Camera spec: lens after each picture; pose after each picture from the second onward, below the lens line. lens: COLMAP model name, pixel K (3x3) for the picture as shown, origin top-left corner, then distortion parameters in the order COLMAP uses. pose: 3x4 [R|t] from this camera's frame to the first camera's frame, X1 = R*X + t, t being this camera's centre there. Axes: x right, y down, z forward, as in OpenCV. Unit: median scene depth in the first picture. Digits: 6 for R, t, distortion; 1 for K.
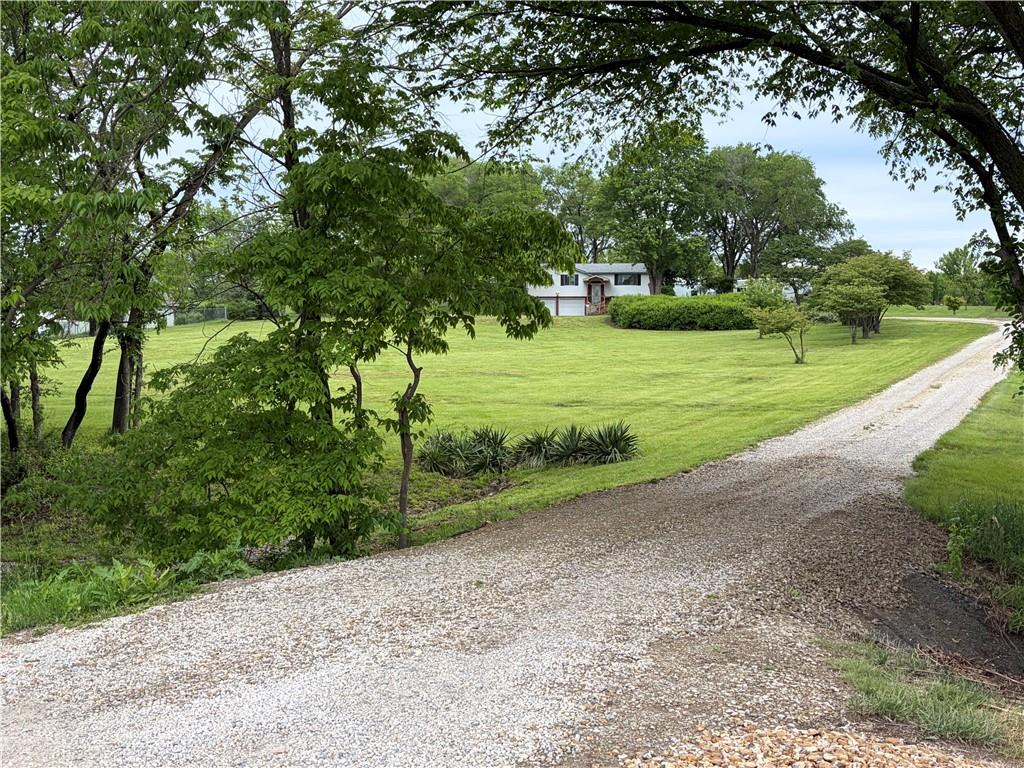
lens RADIAL K [[1423.7, 0, 512.0], [0, 1423.7, 384.0], [0, 0, 1]] dist [0.368720, -2.212416]
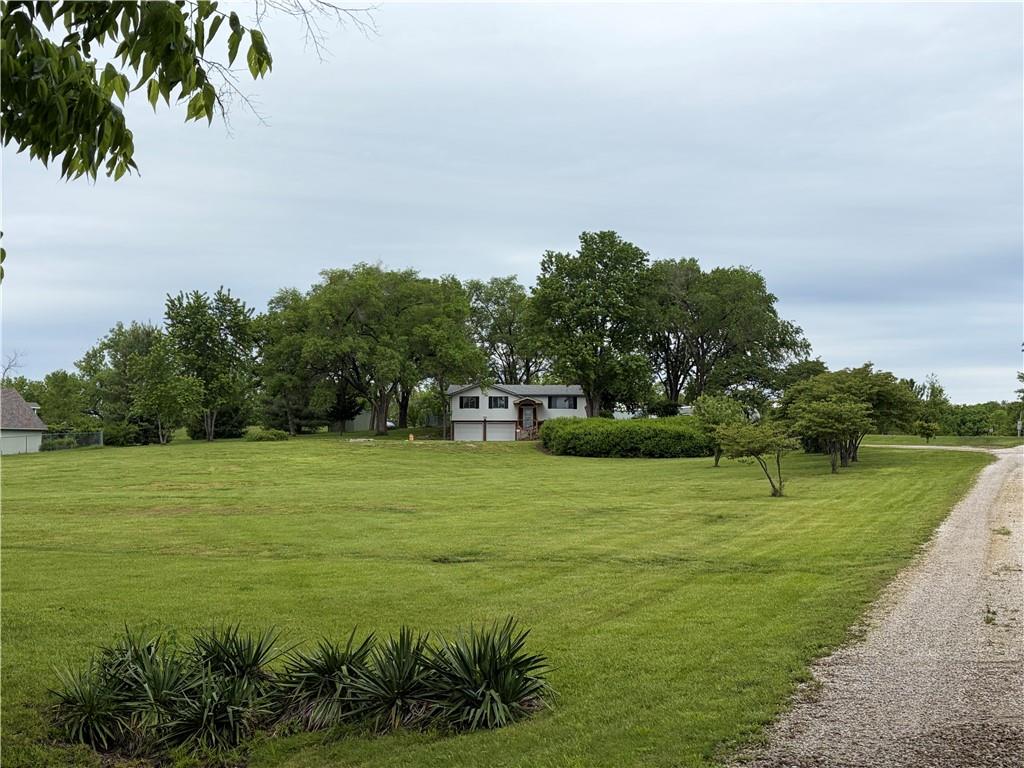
lens RADIAL K [[1423.7, 0, 512.0], [0, 1423.7, 384.0], [0, 0, 1]] dist [0.368720, -2.212416]
pose [[0.999096, 0.005468, 0.042149, 0.011894], [-0.001552, 0.995722, -0.092387, -0.001361], [-0.042474, 0.092238, 0.994831, 0.112273]]
